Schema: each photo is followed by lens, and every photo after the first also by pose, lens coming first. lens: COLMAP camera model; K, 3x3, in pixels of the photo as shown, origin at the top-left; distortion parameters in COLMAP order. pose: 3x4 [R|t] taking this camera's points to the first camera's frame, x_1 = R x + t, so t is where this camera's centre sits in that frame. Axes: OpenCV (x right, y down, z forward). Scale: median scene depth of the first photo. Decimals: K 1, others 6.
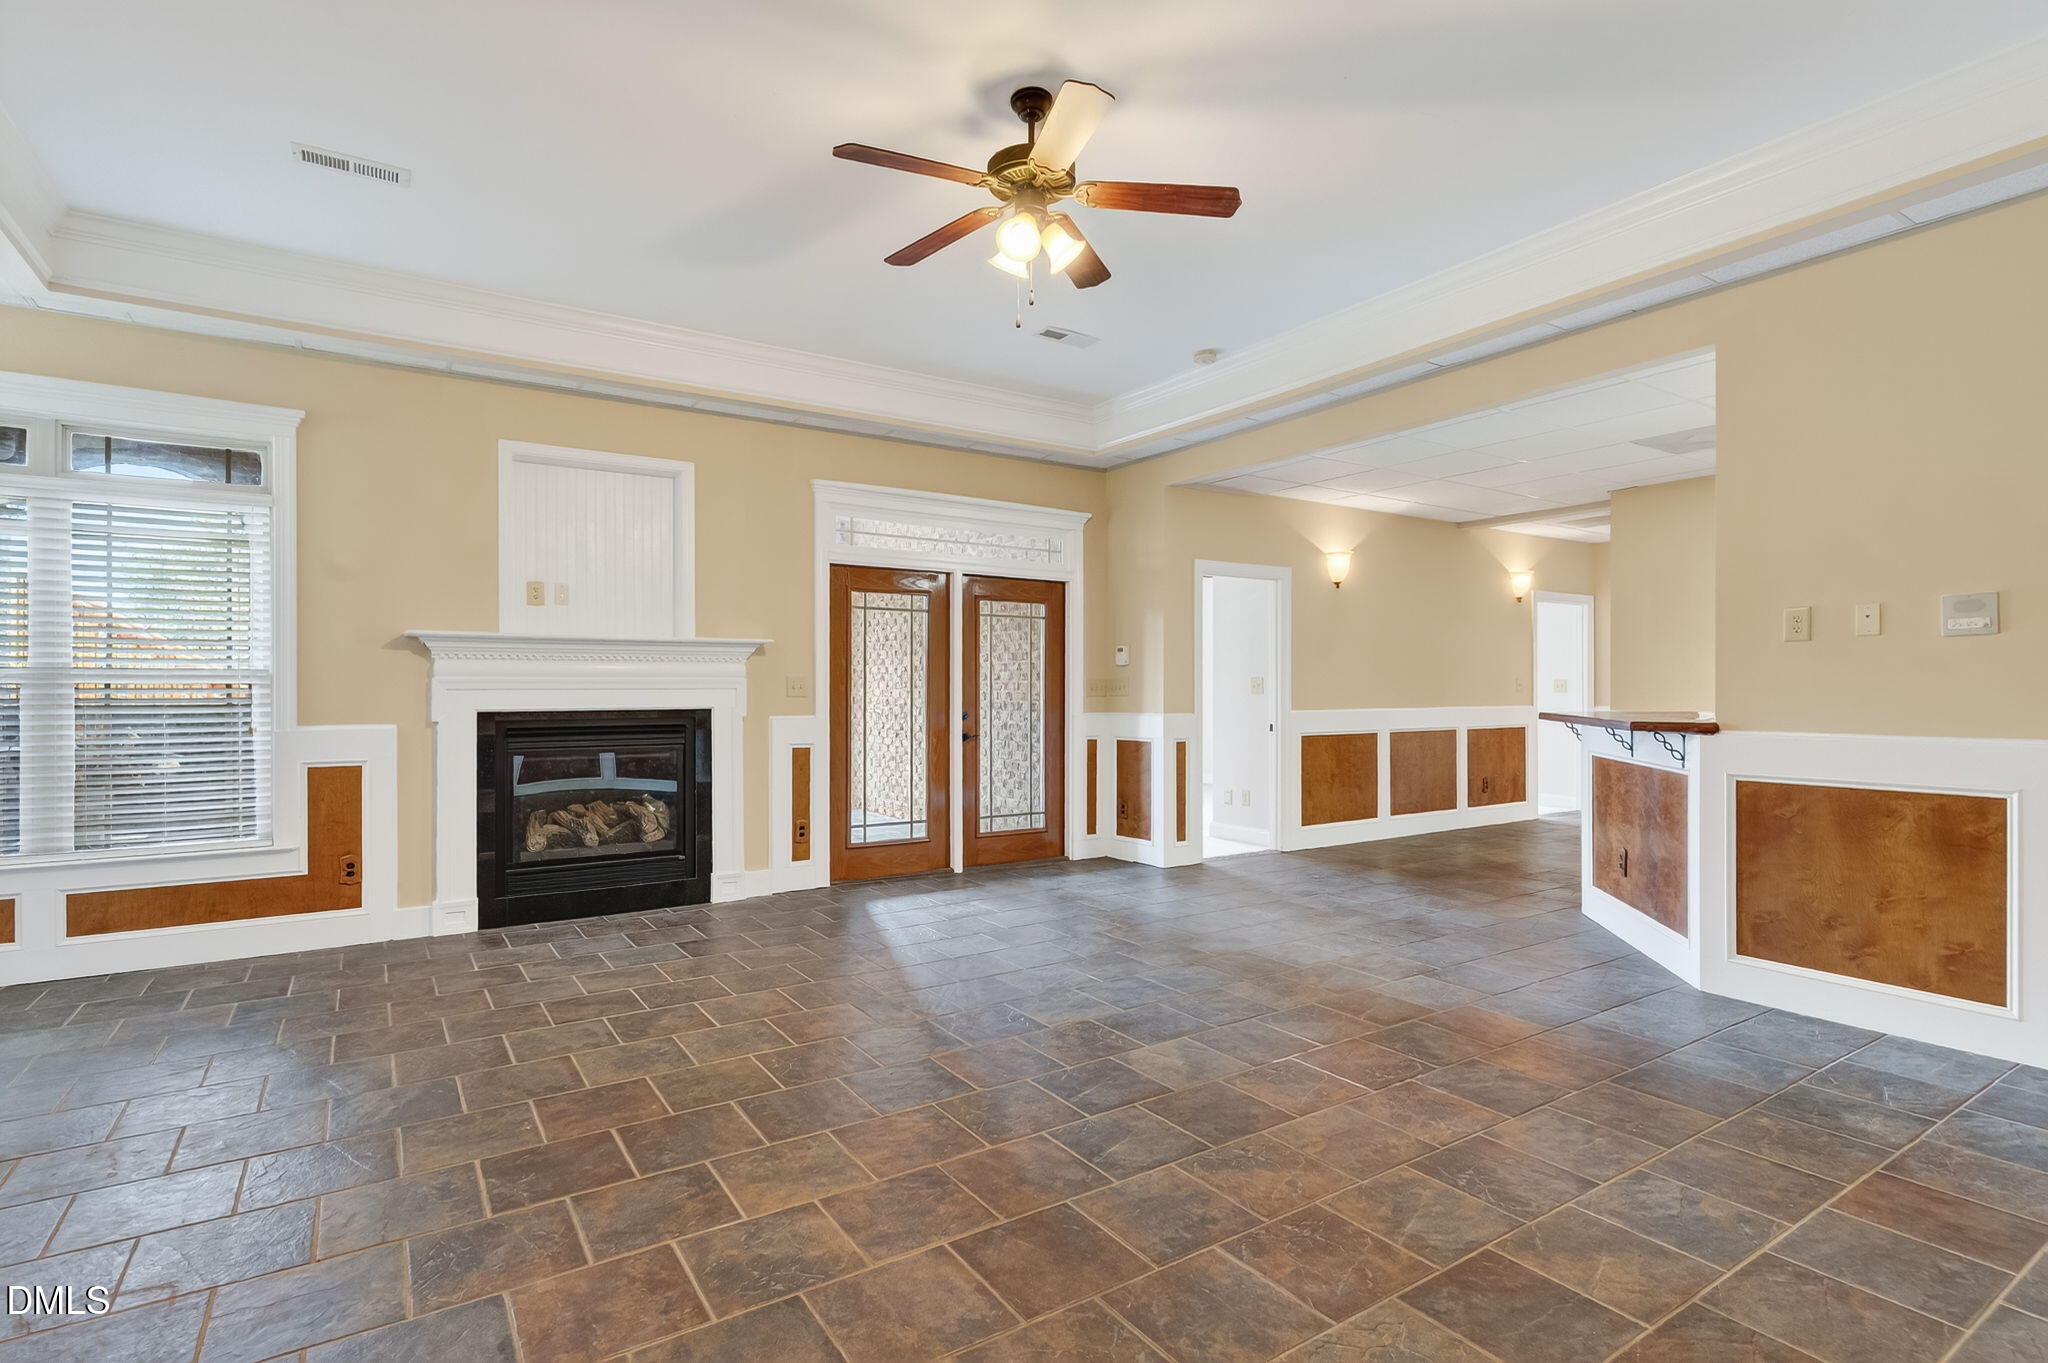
lens RADIAL K [[996.1, 0, 1000.7], [0, 996.1, 675.1], [0, 0, 1]] dist [0.005593, -0.000461]
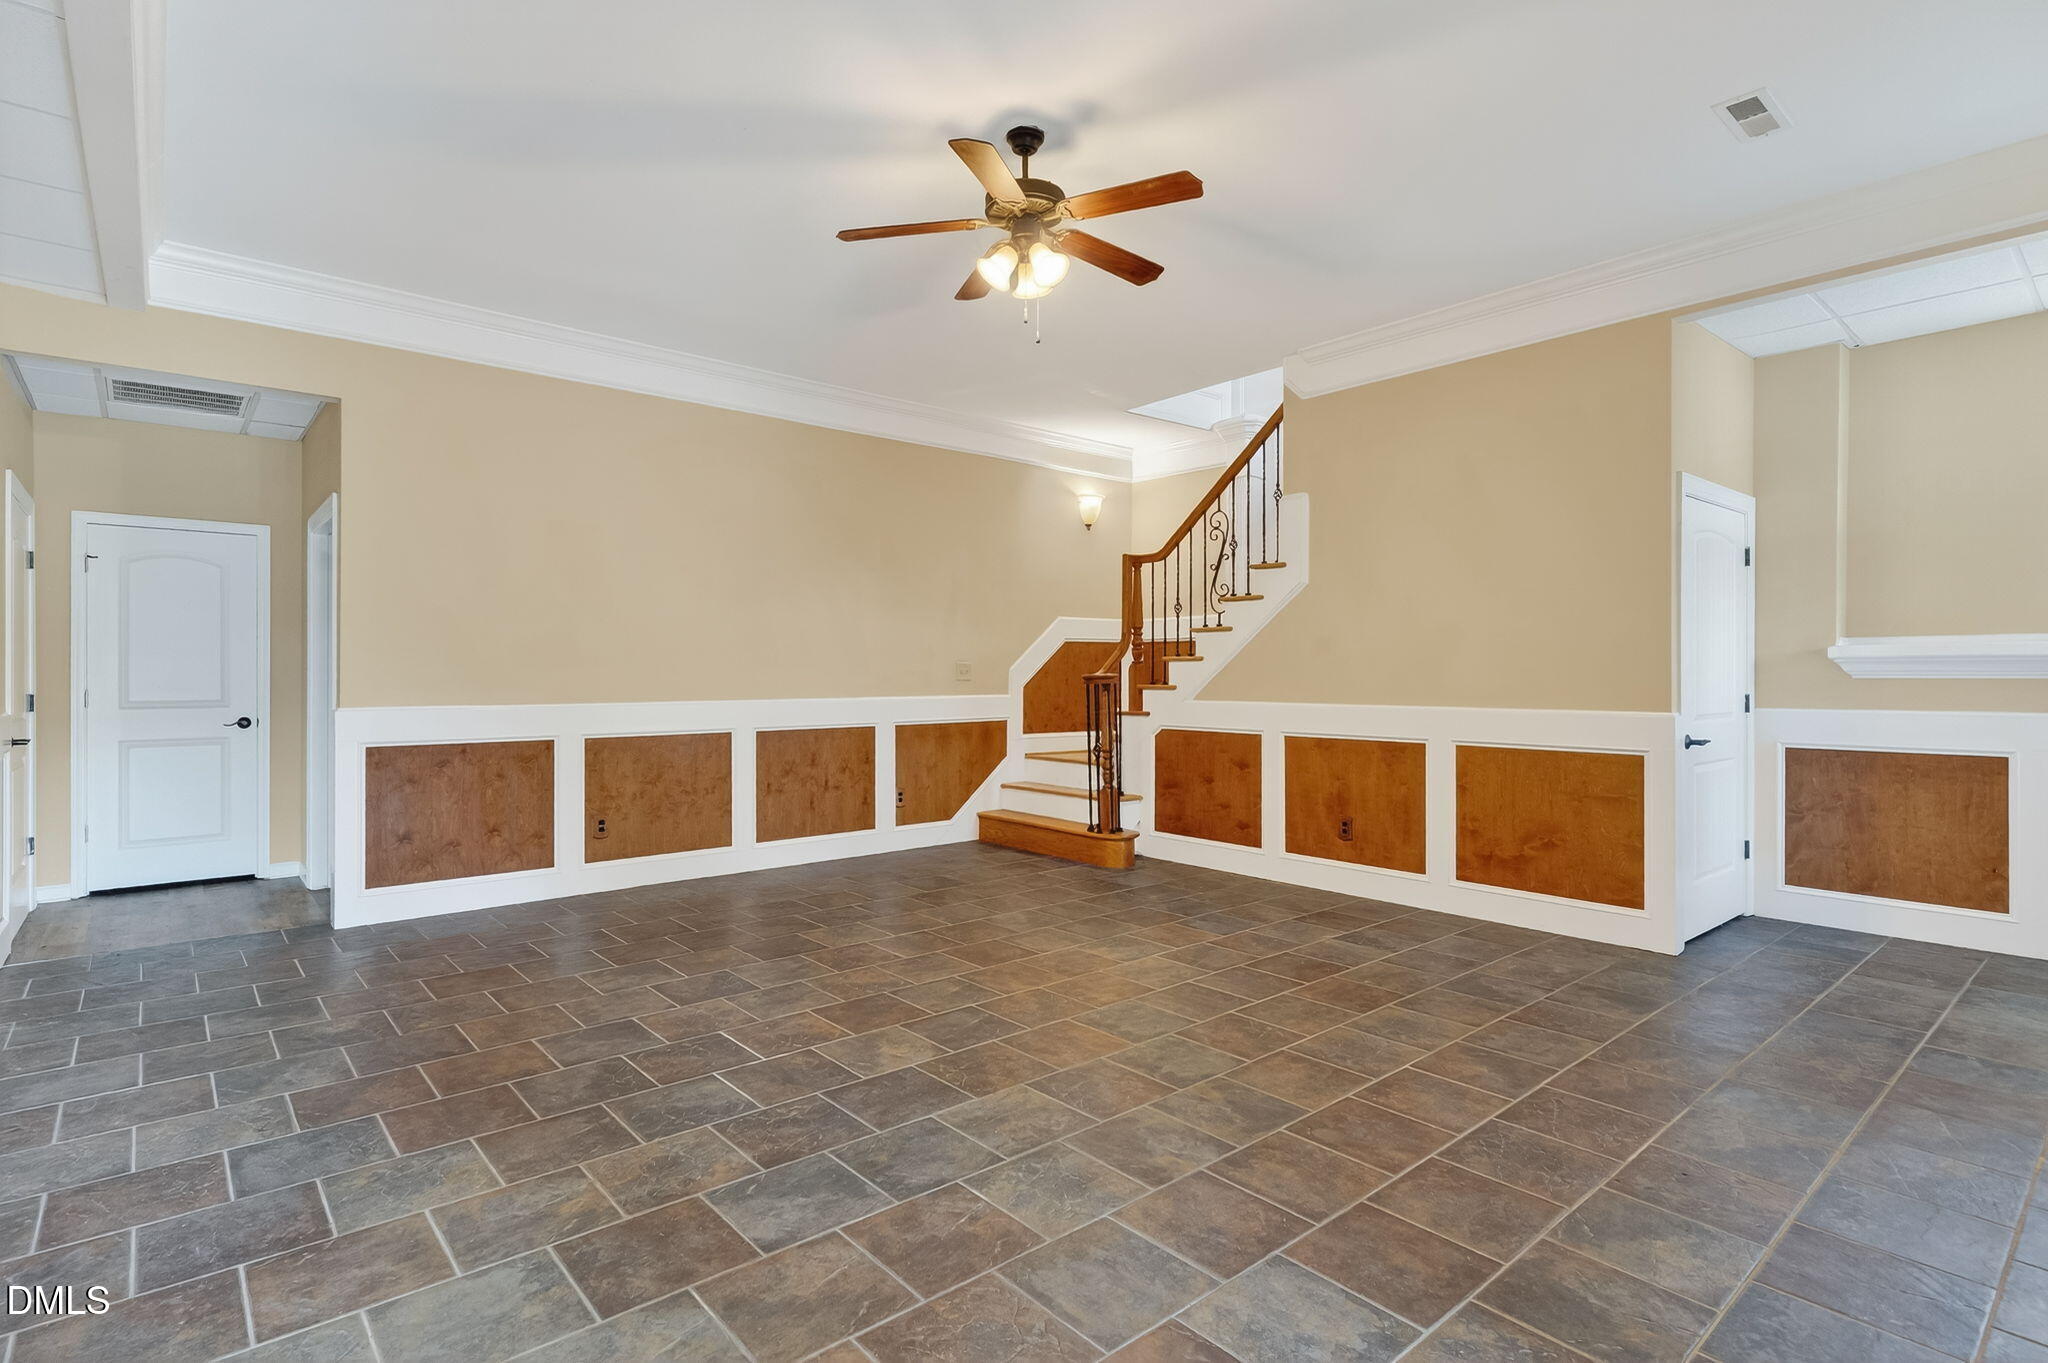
lens RADIAL K [[996.1, 0, 1000.7], [0, 996.1, 675.1], [0, 0, 1]] dist [0.005593, -0.000461]
pose [[-0.991089, -0.000821, -0.133199, 0.196555], [0.000513, 0.999950, -0.009974, 0.027335], [0.133200, -0.009953, -0.991039, 1.998240]]
